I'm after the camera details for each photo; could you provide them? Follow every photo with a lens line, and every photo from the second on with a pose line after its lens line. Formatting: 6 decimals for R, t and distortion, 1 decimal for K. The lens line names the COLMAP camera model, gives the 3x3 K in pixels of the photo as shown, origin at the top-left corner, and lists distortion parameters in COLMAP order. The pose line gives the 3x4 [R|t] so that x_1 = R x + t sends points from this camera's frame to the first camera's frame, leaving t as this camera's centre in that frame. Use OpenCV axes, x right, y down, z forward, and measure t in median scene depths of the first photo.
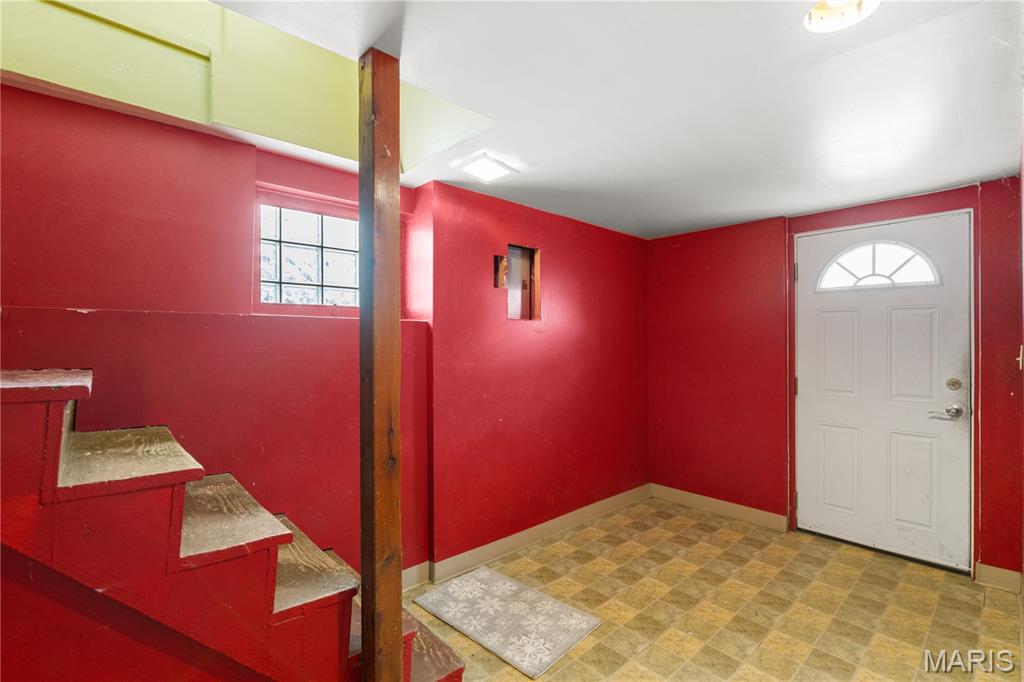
lens RADIAL K [[466.9, 0, 509.0], [0, 466.9, 341.5], [0, 0, 1]] dist [0.003184, 0.000786]
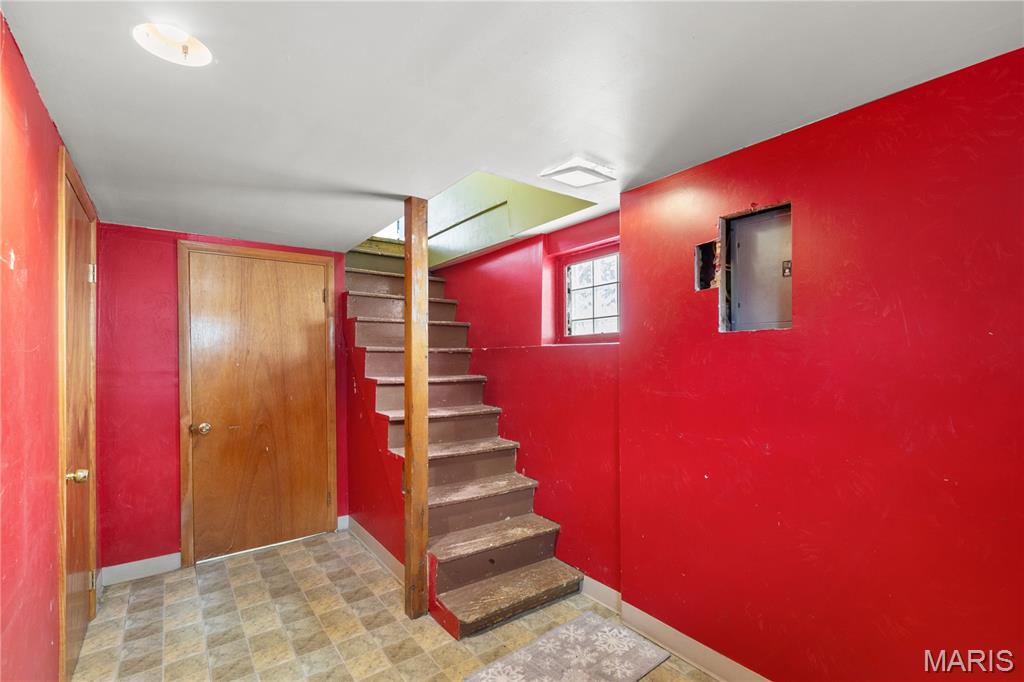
lens RADIAL K [[466.9, 0, 509.6], [0, 466.9, 350.6], [0, 0, 1]] dist [0.003184, 0.000786]
pose [[-0.107953, -0.017282, -0.994006, 0.845214], [0.006922, 0.999812, -0.018135, -0.012119], [0.994132, -0.008838, -0.107813, 0.921043]]
